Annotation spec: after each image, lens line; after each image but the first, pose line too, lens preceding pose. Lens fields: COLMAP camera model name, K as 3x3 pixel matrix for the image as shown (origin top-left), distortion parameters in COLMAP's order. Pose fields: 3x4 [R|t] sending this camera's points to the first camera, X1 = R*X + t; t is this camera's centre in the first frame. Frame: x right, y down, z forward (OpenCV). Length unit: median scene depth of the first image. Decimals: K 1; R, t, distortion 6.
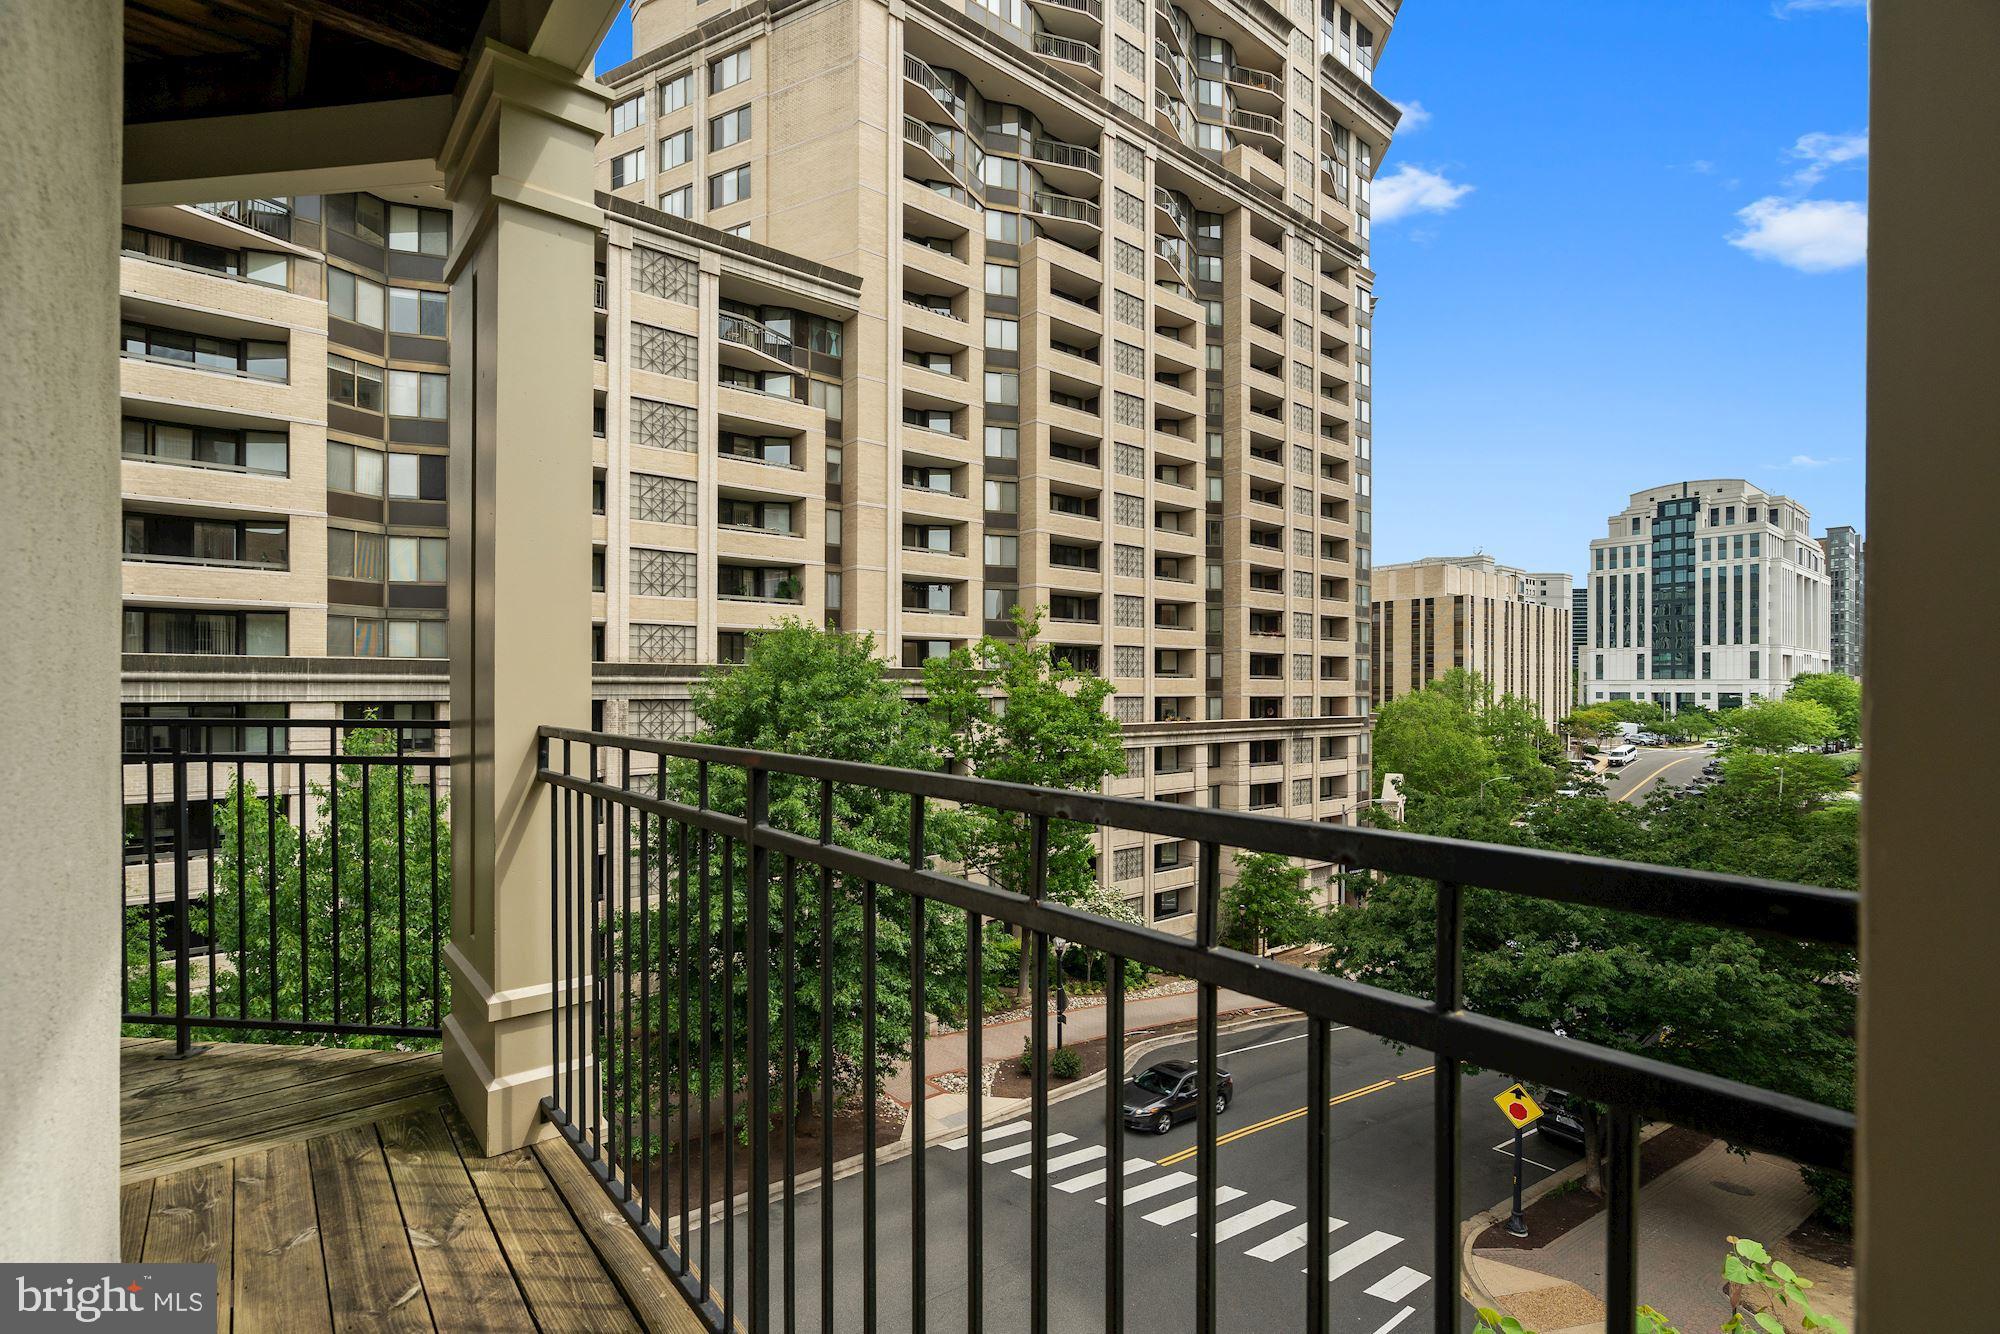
lens RADIAL K [[905.7, 0, 1112.2], [0, 905.7, 680.4], [0, 0, 1]] dist [-0.006085, 0.004776]
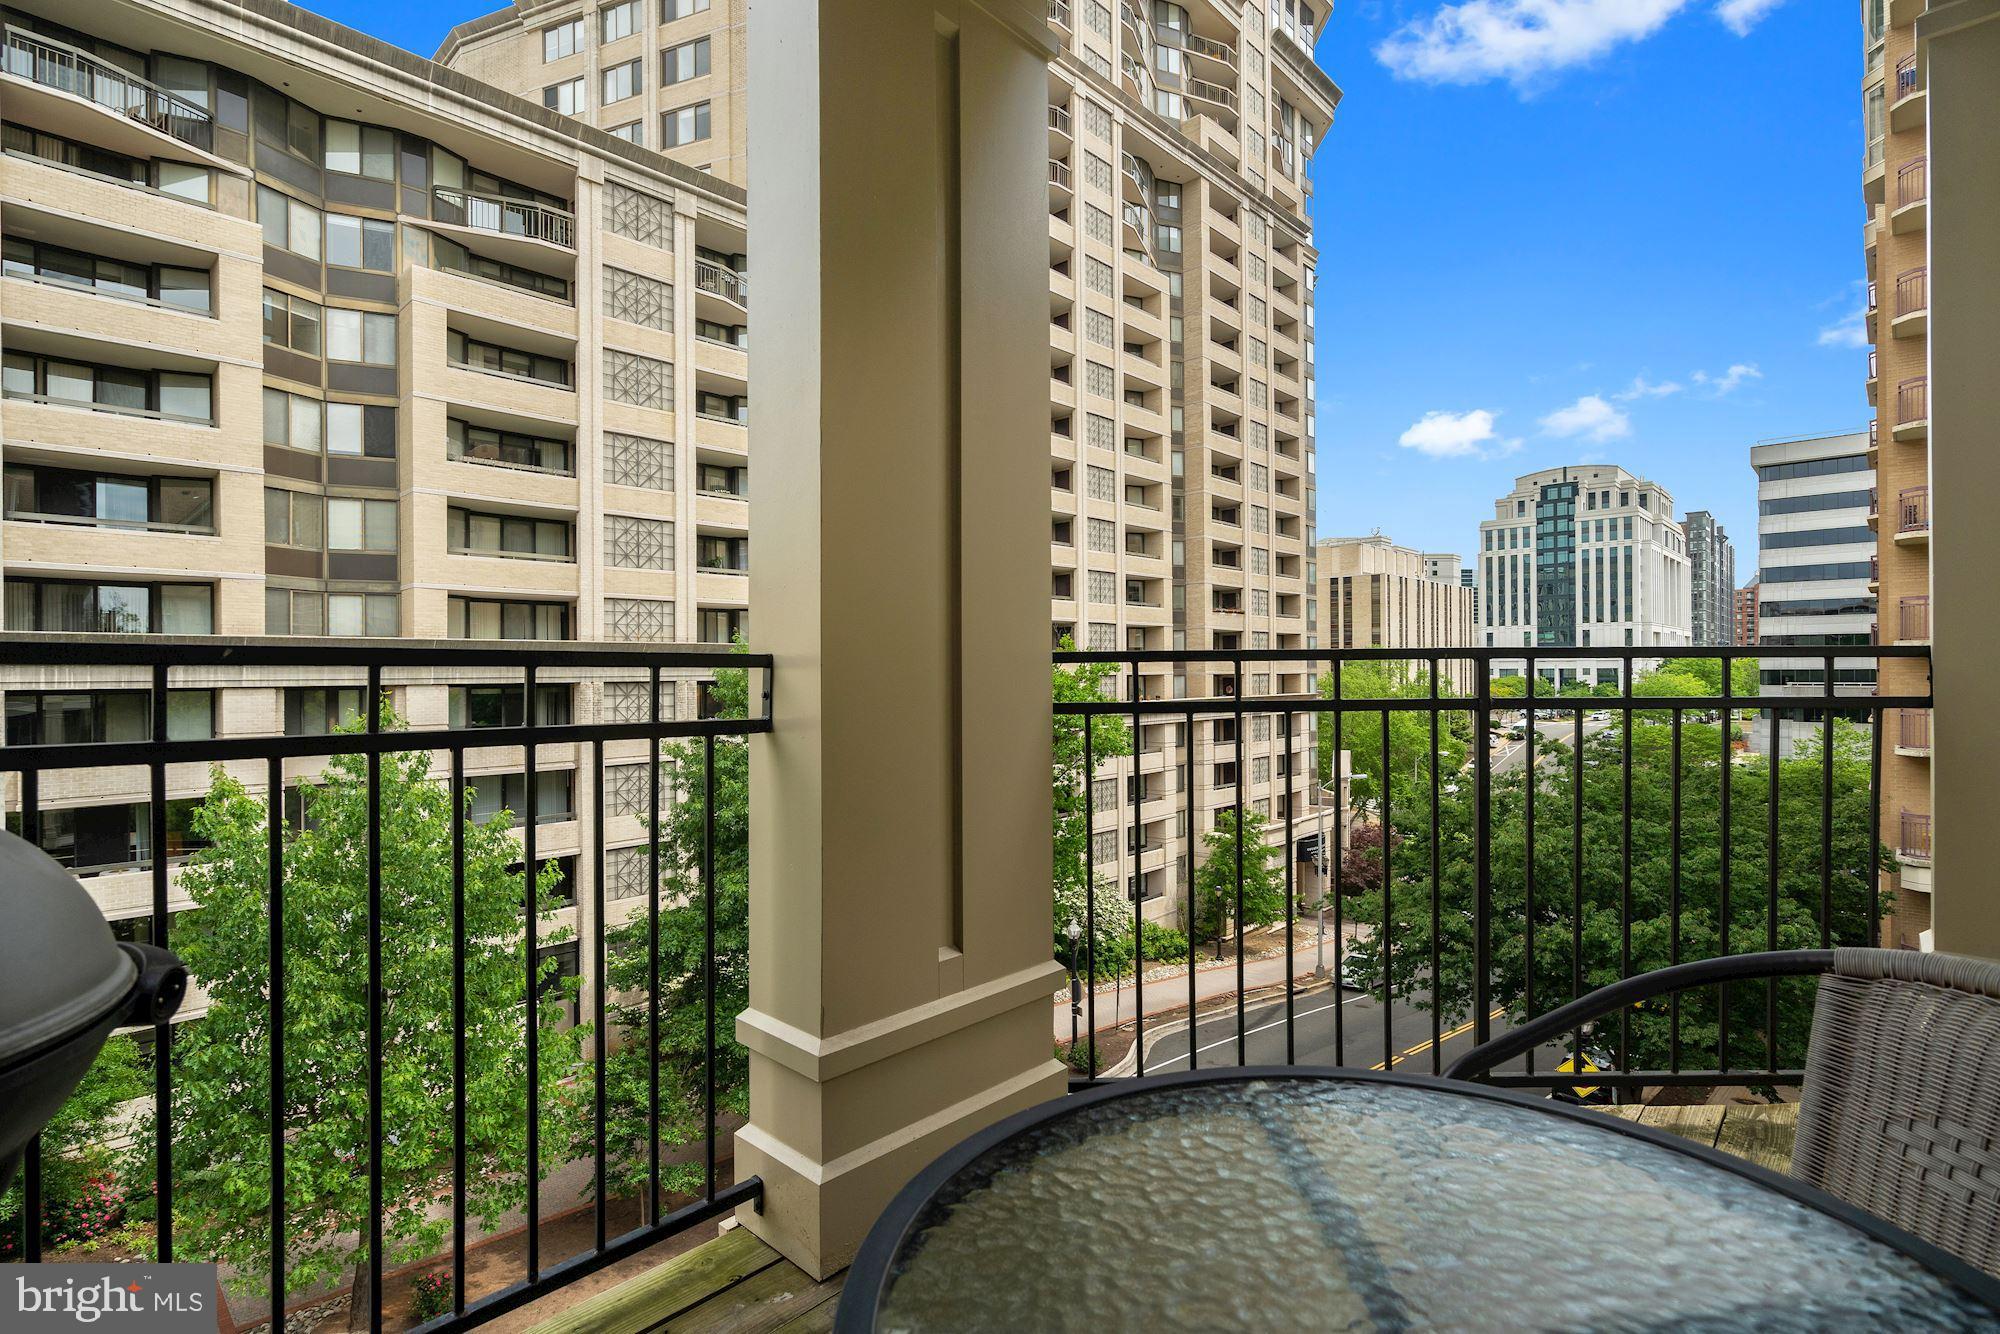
lens RADIAL K [[905.7, 0, 999.8], [0, 905.7, 667.1], [0, 0, 1]] dist [-0.006085, 0.004776]
pose [[0.993948, -0.009014, 0.109477, -0.204423], [0.008949, 0.999959, 0.001084, 0.007574], [-0.109483, -0.000098, 0.993989, 0.048418]]
